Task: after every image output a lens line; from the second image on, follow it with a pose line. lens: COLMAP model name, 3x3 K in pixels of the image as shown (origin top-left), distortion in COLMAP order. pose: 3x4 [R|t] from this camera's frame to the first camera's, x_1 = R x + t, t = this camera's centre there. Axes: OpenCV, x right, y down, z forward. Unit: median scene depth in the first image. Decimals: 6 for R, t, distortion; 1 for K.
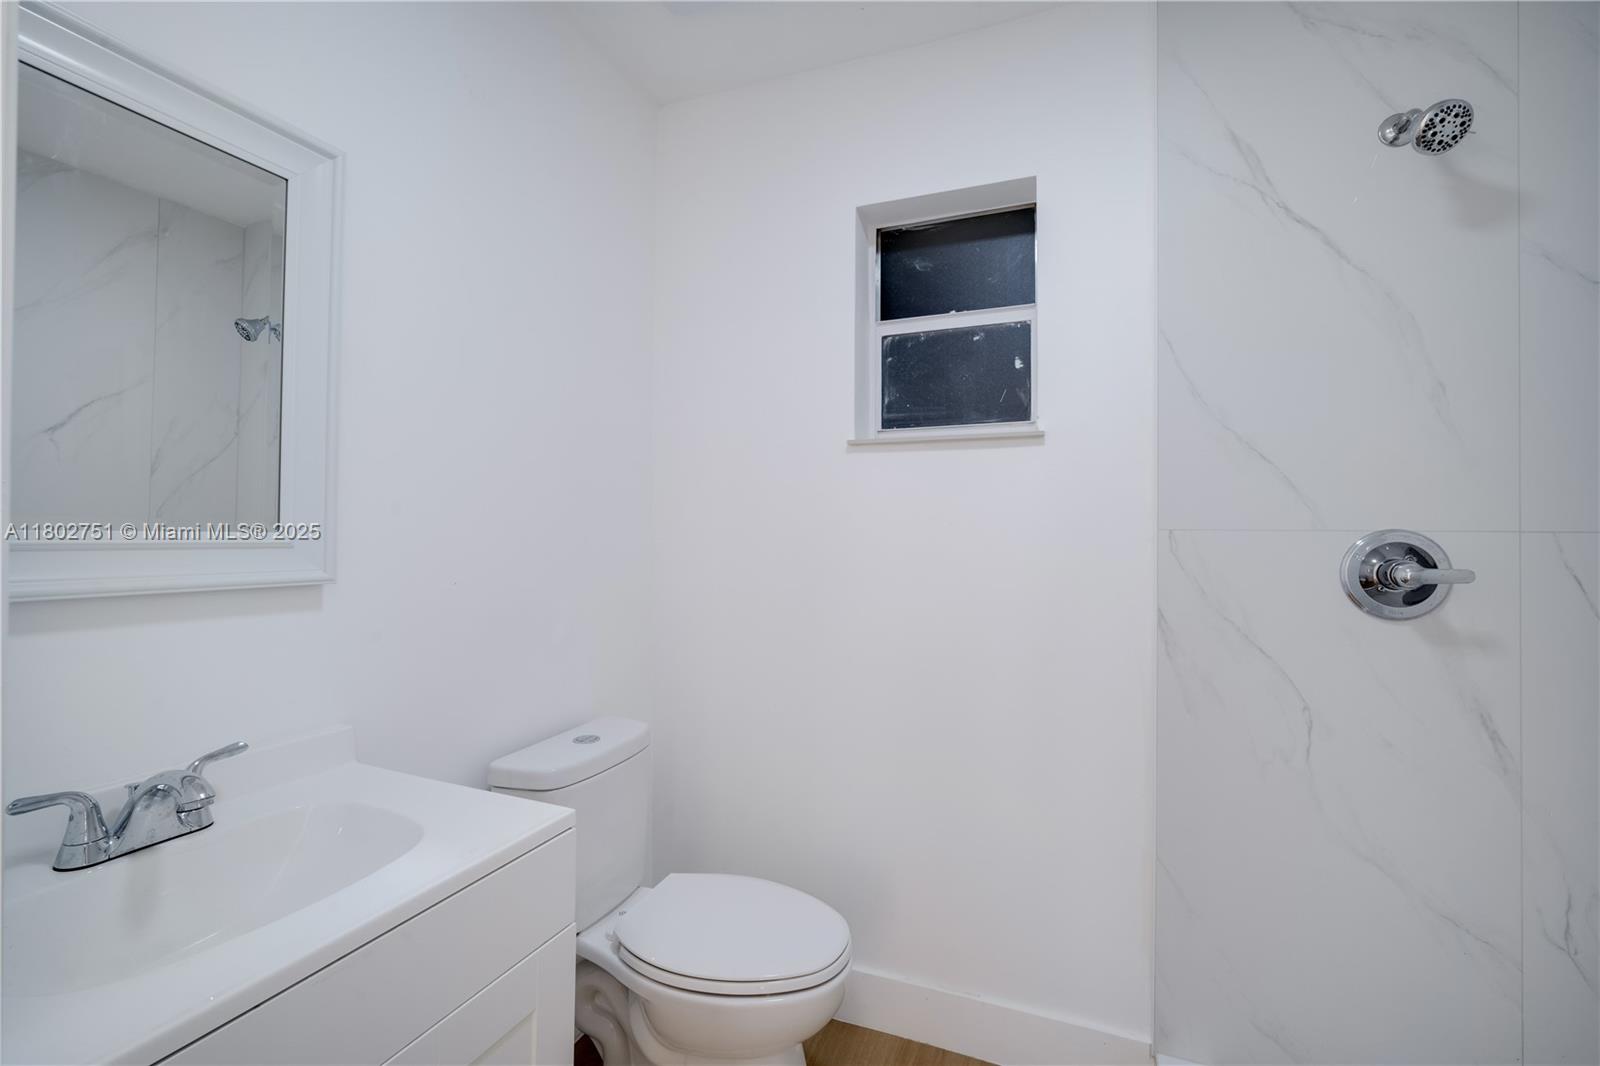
lens RADIAL K [[701.7, 0, 781.8], [0, 701.7, 536.6], [0, 0, 1]] dist [-0.002327, -0.000002]
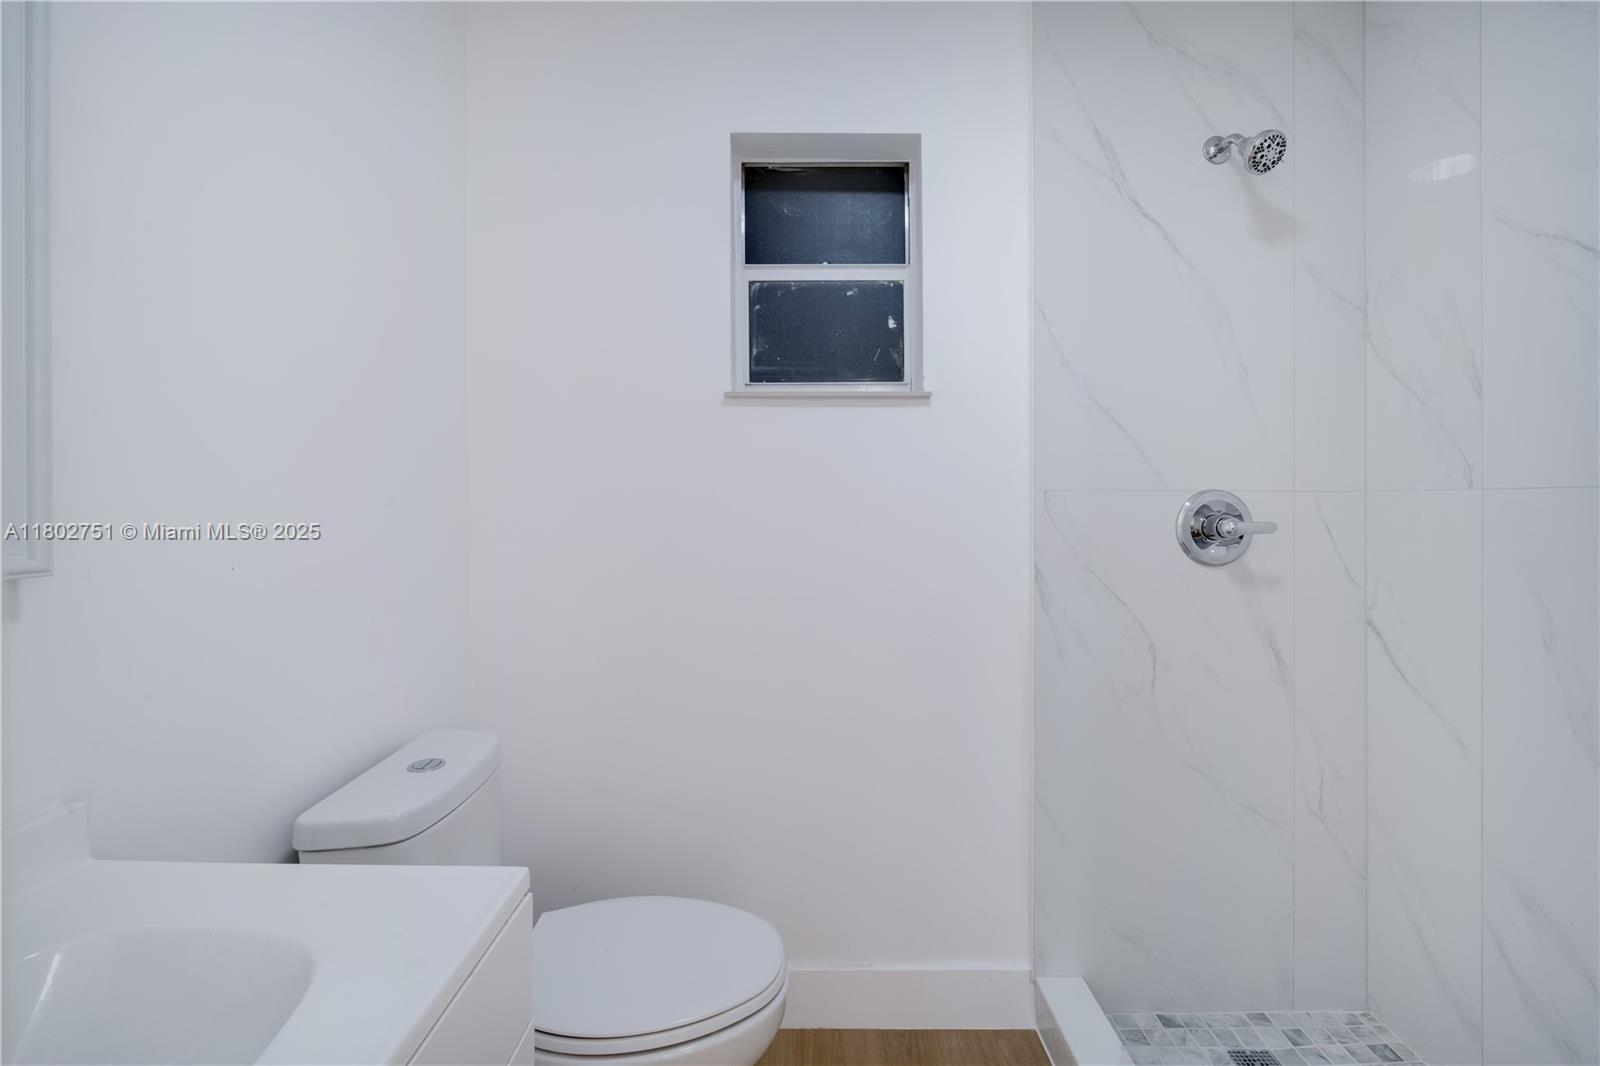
lens RADIAL K [[717.8, 0, 798.4], [0, 717.8, 514.6], [0, 0, 1]] dist [-0.003336, -0.000289]
pose [[0.922180, -0.013479, 0.386527, -0.202490], [0.006977, 0.999810, 0.018221, 0.004396], [-0.386699, -0.014106, 0.922098, 0.127293]]
